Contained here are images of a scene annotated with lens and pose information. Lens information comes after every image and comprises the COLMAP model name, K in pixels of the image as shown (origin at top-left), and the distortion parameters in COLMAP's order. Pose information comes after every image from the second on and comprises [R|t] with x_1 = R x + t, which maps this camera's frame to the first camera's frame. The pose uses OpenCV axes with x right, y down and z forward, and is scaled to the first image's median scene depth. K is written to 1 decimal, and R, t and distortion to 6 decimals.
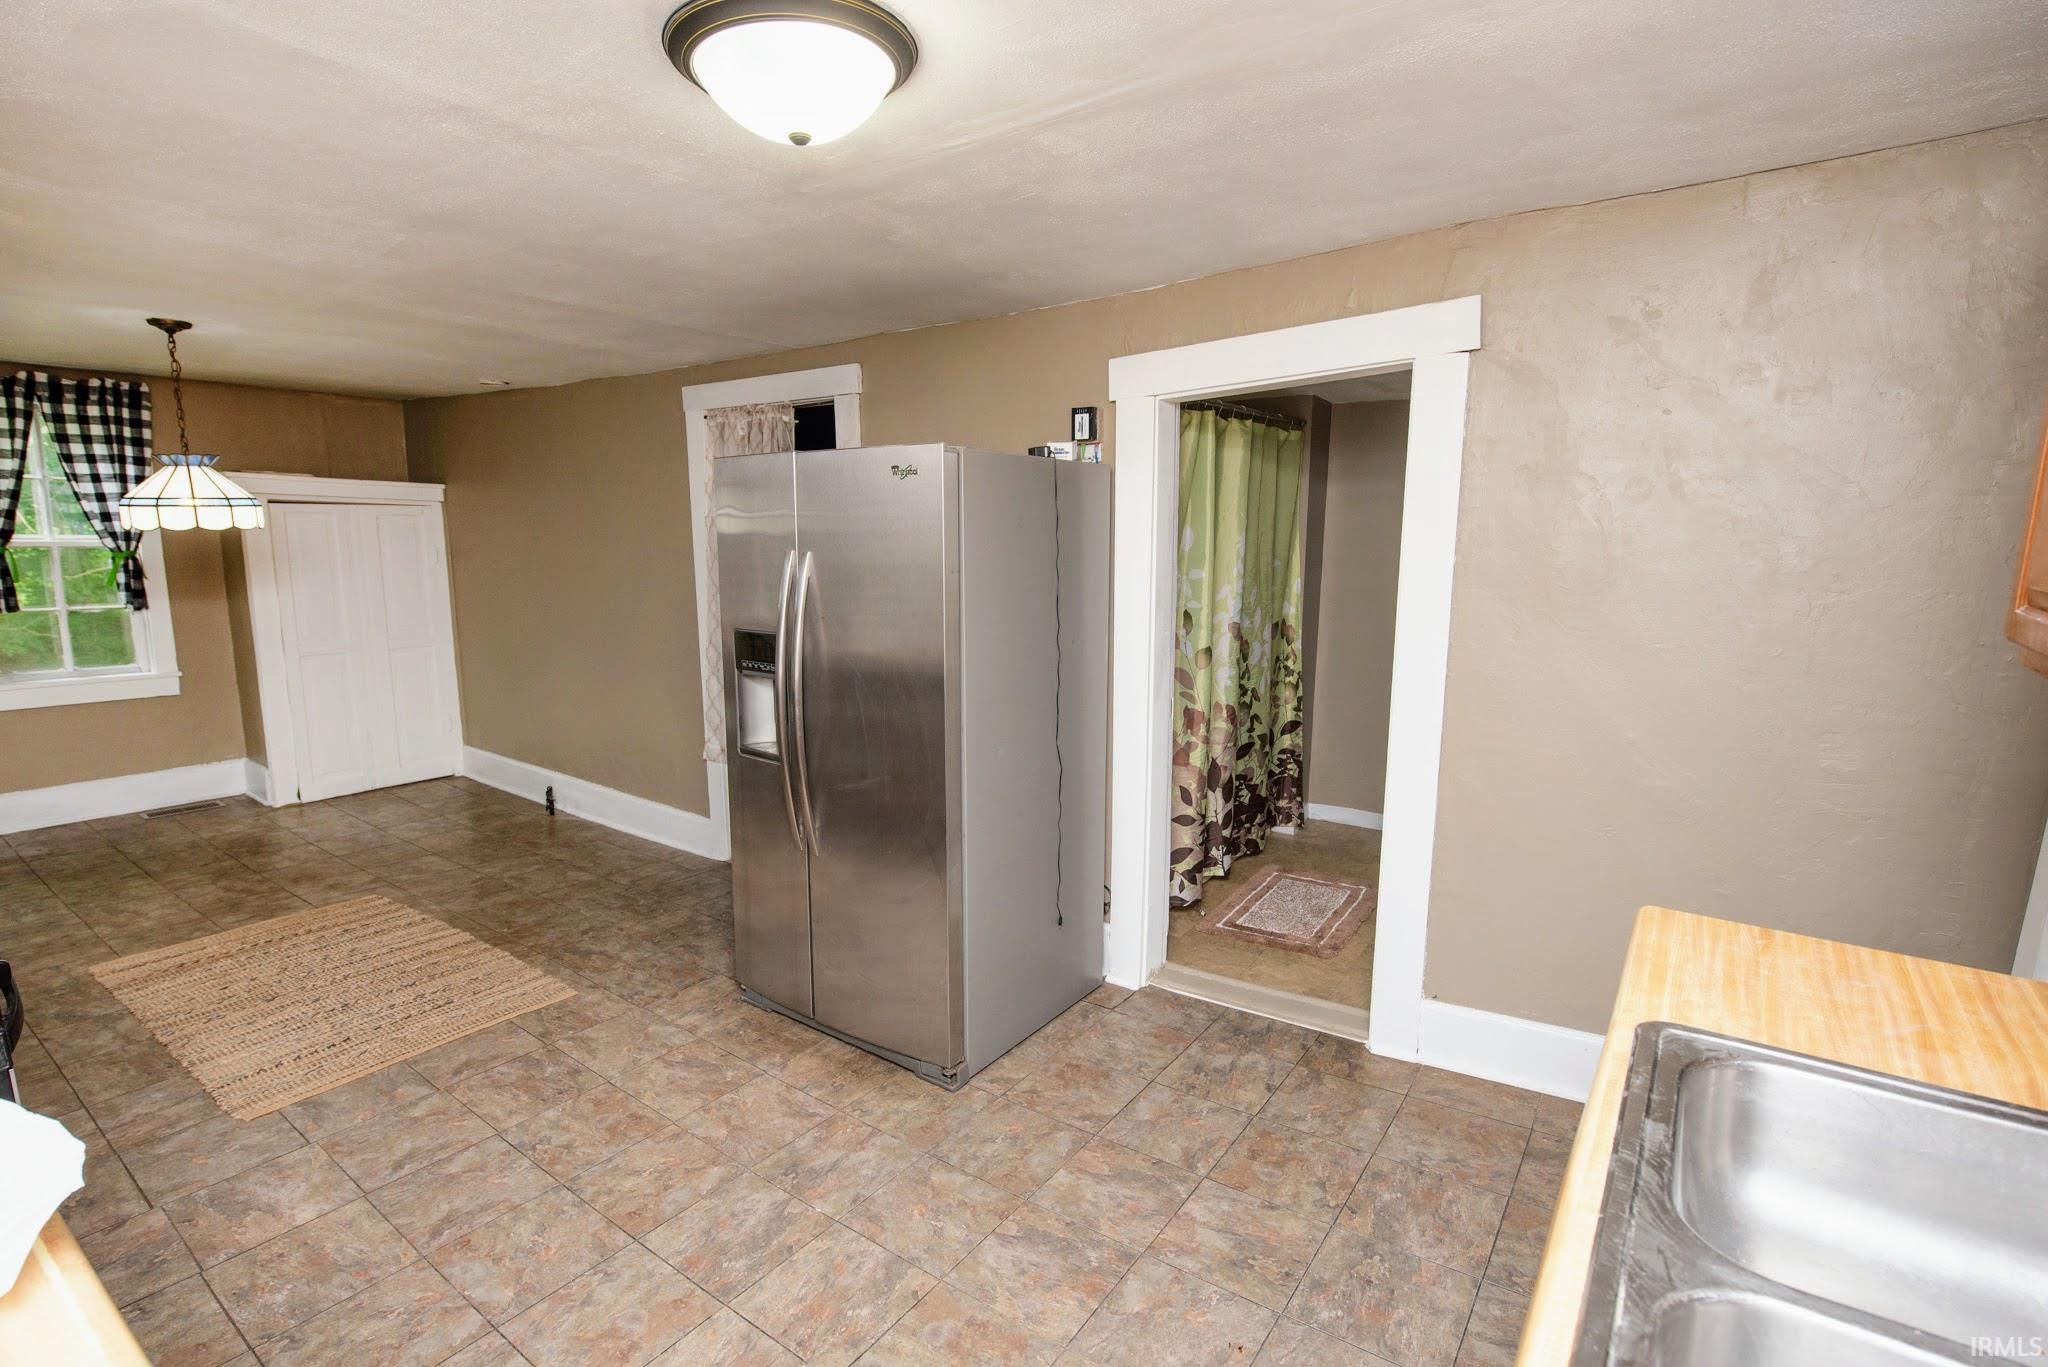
lens RADIAL K [[996.9, 0, 1024.0], [0, 996.9, 683.5], [0, 0, 1]] dist [-0.002991, -0.008321]
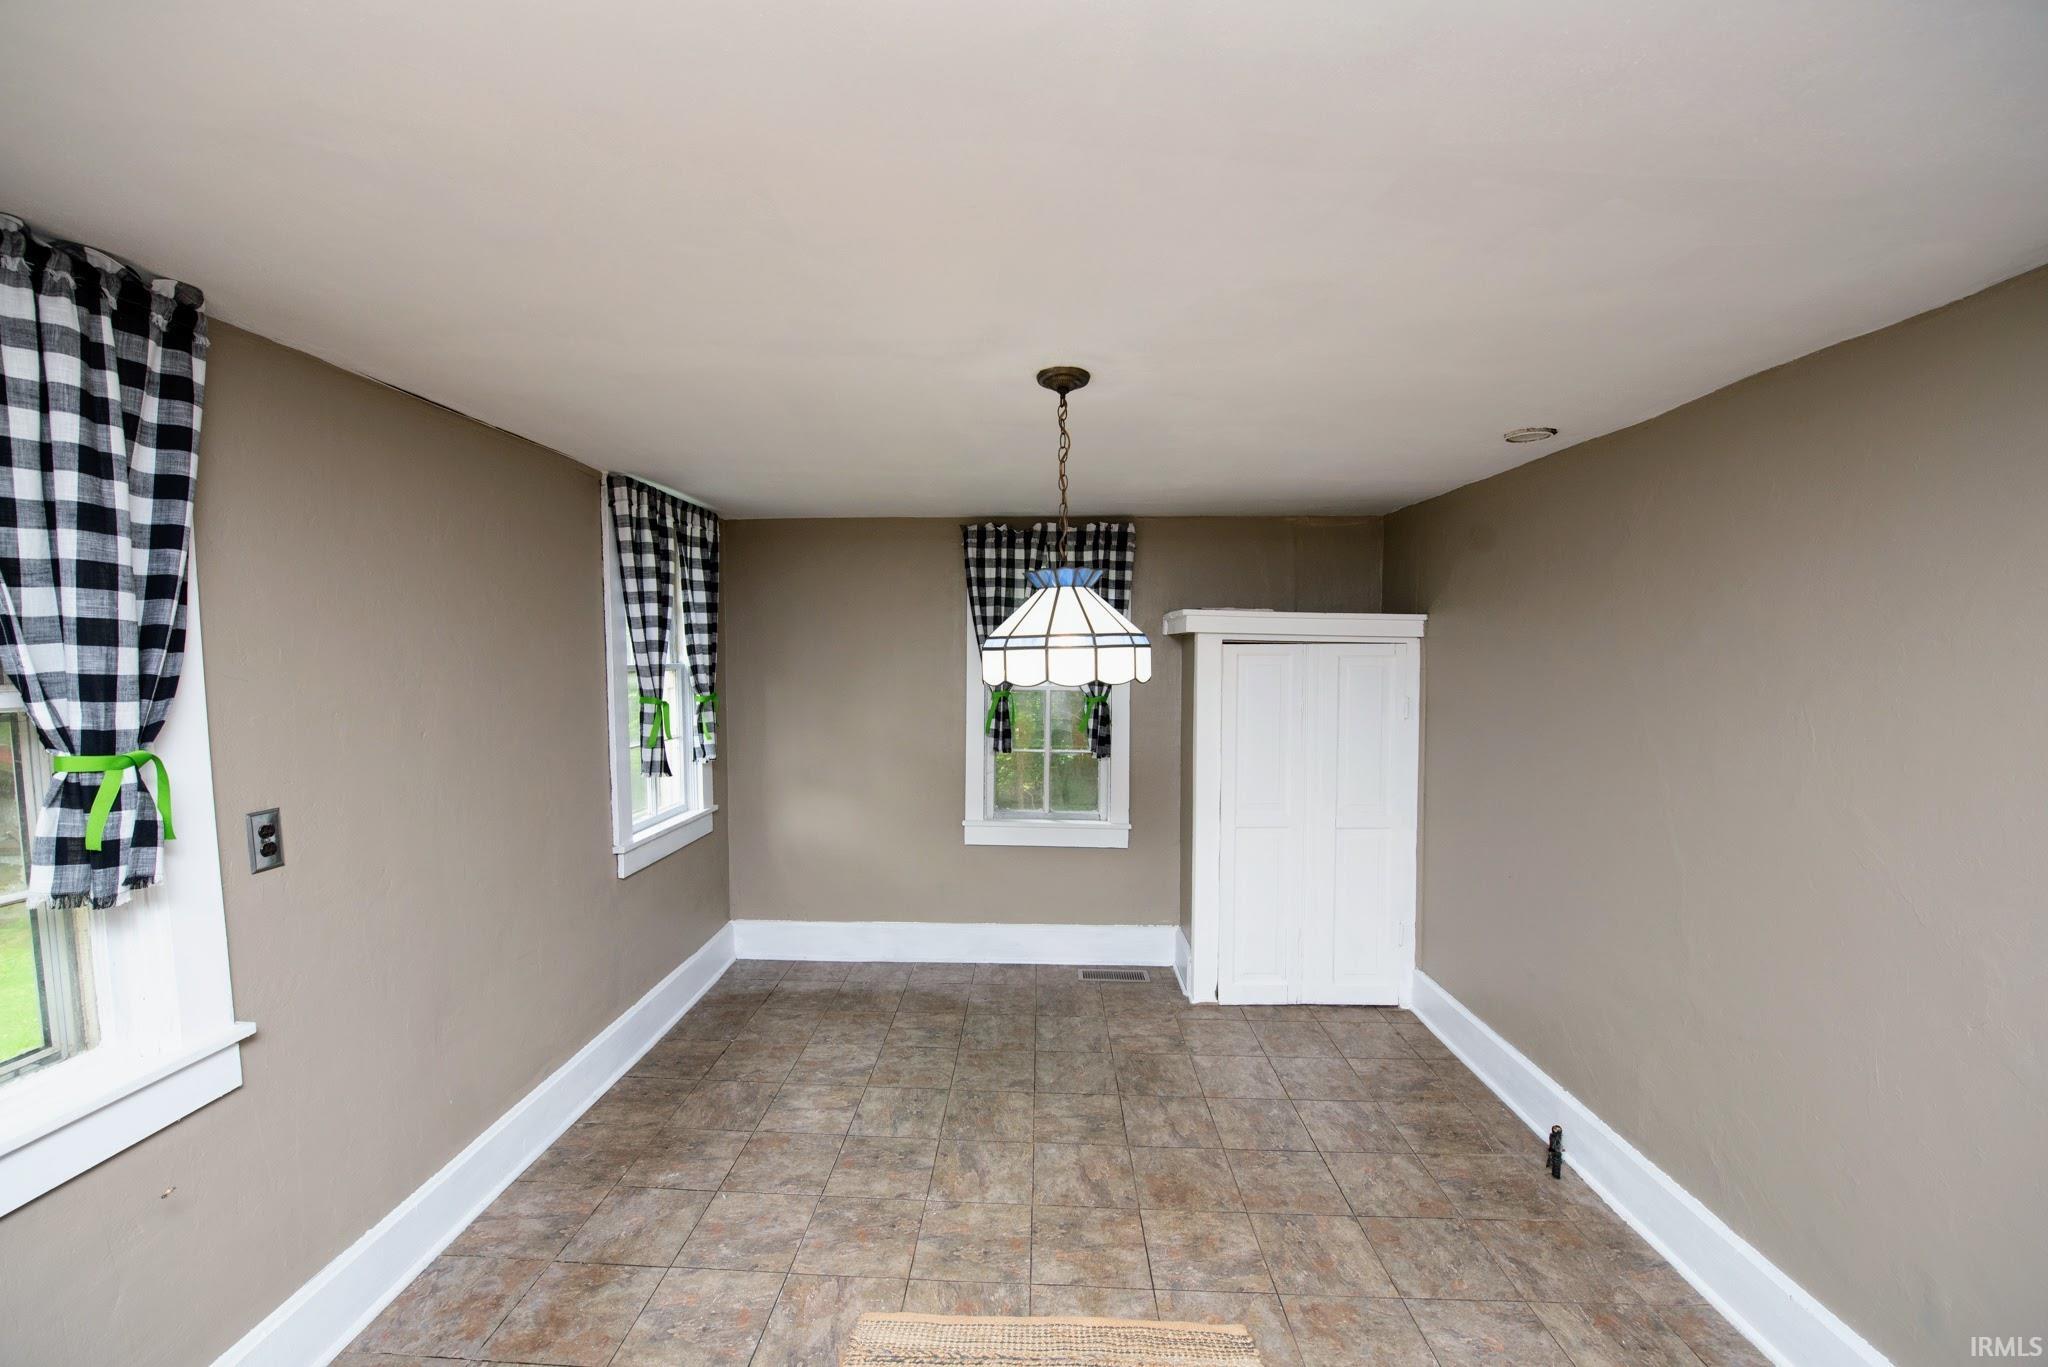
lens RADIAL K [[813.3, 0, 1015.7], [0, 813.3, 707.4], [0, 0, 1]] dist [-0.015930, -0.000455]
pose [[0.565544, 0.035464, -0.823955, -0.296836], [-0.119707, 0.992024, -0.039467, -0.082031], [0.815984, 0.120954, 0.565279, 0.484595]]
